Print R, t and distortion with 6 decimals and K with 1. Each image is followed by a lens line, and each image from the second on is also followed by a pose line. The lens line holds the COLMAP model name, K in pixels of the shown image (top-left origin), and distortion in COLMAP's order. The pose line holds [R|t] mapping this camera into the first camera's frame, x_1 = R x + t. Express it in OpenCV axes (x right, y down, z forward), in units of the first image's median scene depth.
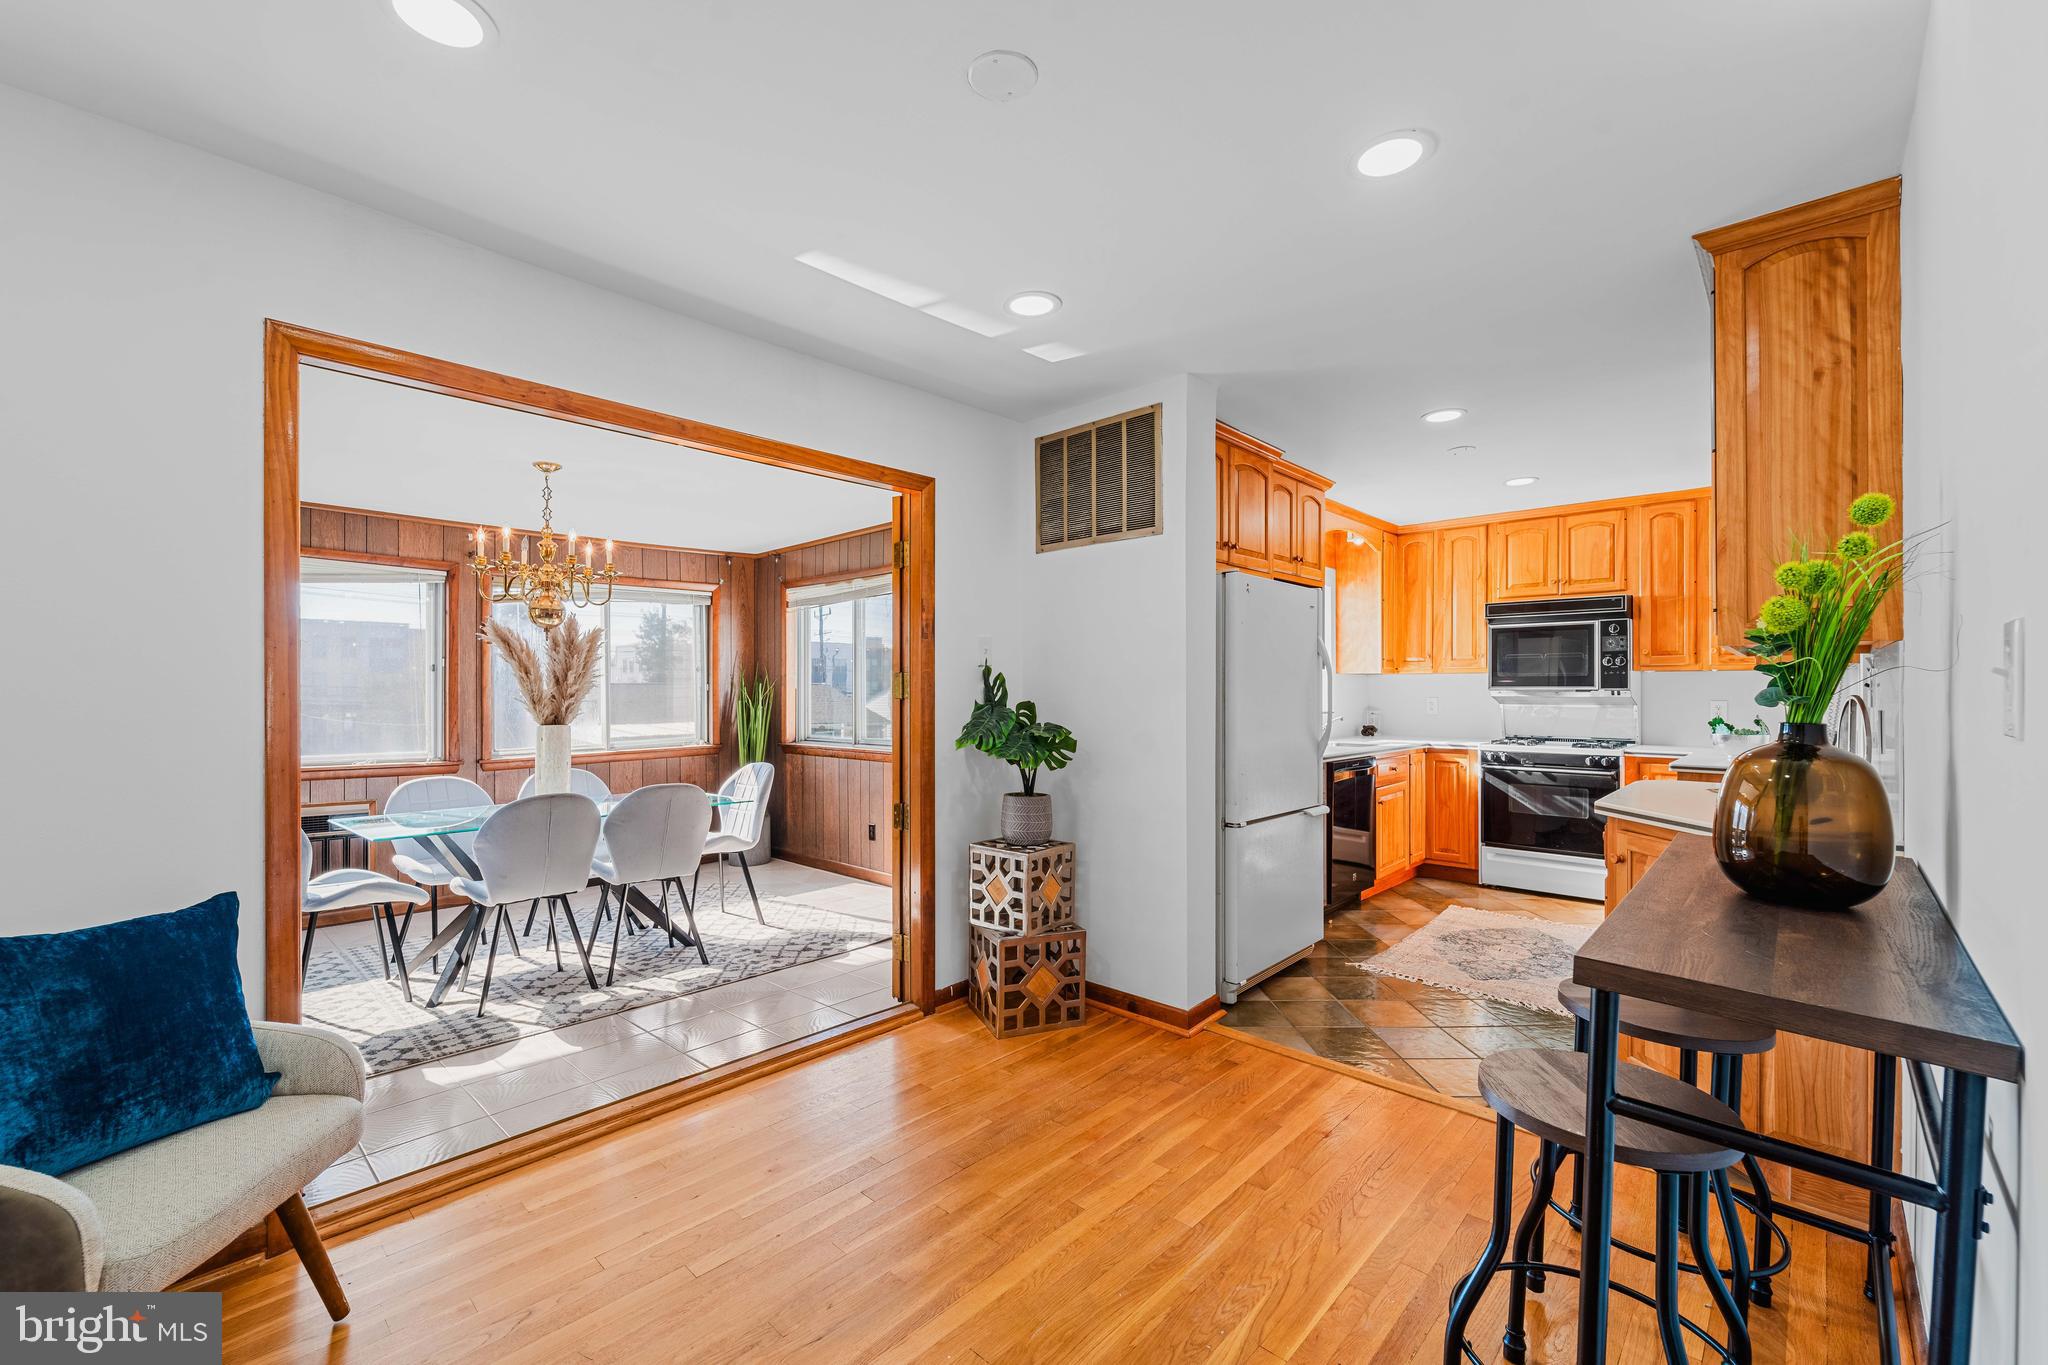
lens RADIAL K [[838.2, 0, 1029.5], [0, 838.2, 641.1], [0, 0, 1]] dist [-0.000166, -0.000023]
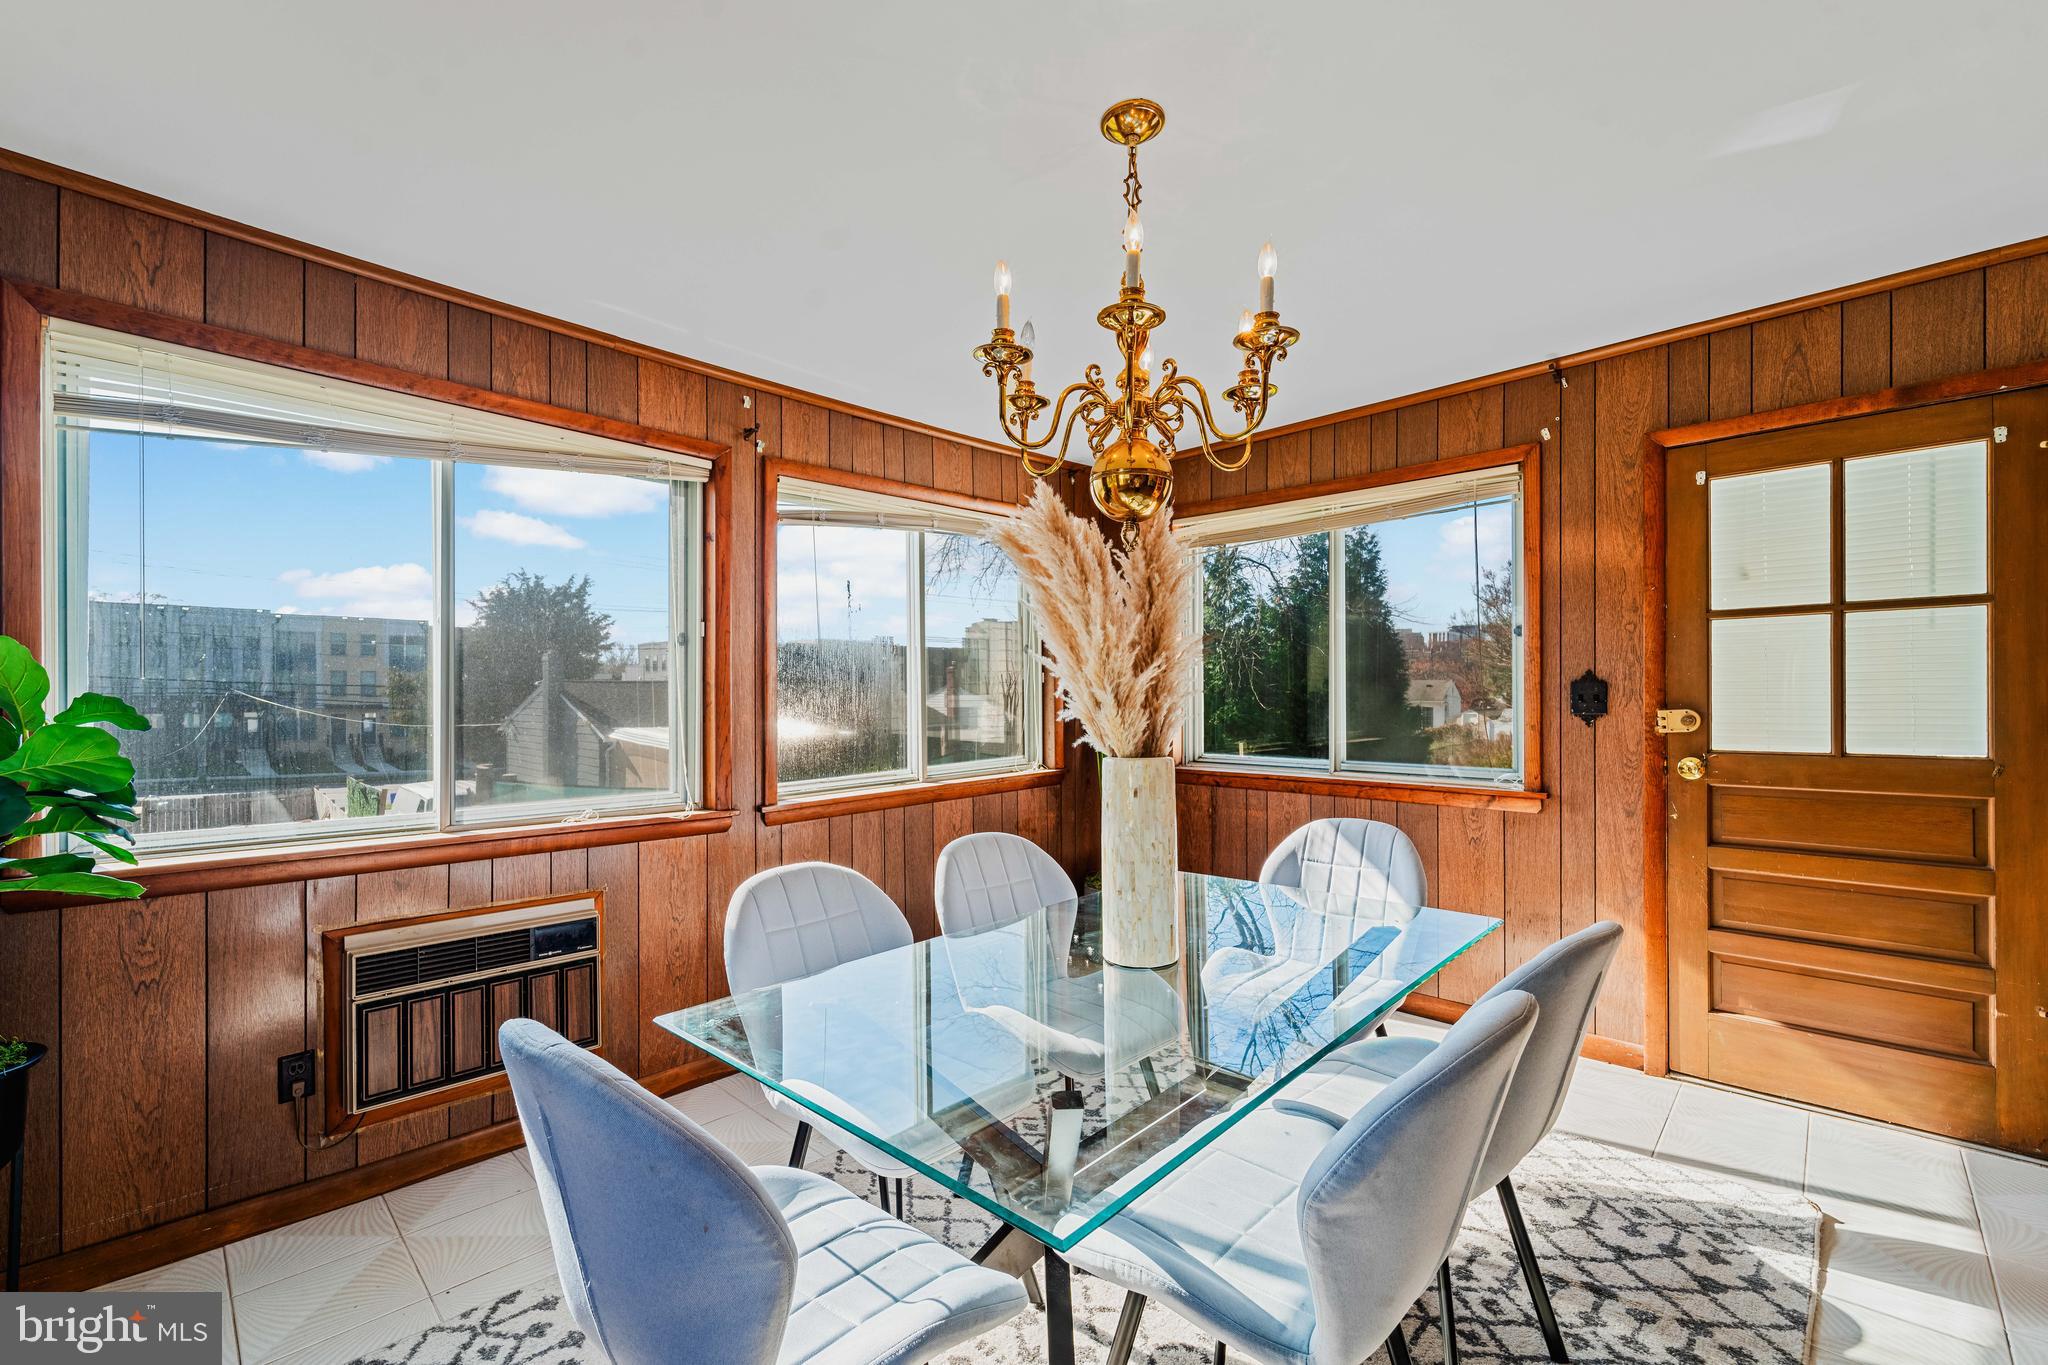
lens RADIAL K [[838.2, 0, 1029.5], [0, 838.2, 641.1], [0, 0, 1]] dist [-0.000166, -0.000023]
pose [[0.999971, 0.000336, -0.007562, -0.501203], [-0.000338, 1.000000, -0.000244, 0.034605], [0.007562, 0.000247, 0.999971, 0.472568]]
